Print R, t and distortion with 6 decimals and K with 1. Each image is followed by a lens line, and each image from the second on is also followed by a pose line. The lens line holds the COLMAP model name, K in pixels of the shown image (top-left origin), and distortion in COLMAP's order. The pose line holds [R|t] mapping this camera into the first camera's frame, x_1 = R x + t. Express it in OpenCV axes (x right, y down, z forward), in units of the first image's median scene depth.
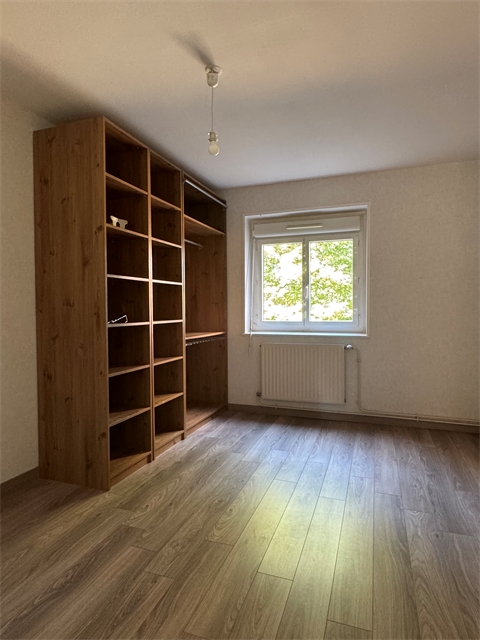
lens RADIAL K [[378.1, 0, 240.0], [0, 378.1, 320.0], [0, 0, 1]] dist [-0.001375, -0.001704]
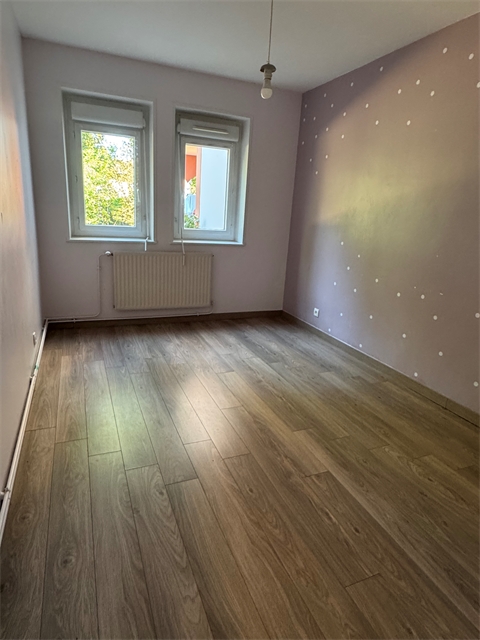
lens RADIAL K [[378.1, 0, 240.0], [0, 378.1, 320.0], [0, 0, 1]] dist [-0.001375, -0.001704]
pose [[0.751584, -0.125647, 0.647560, -0.378787], [-0.037619, 0.971929, 0.232248, -0.000029], [-0.658564, -0.198915, 0.725760, 0.121307]]
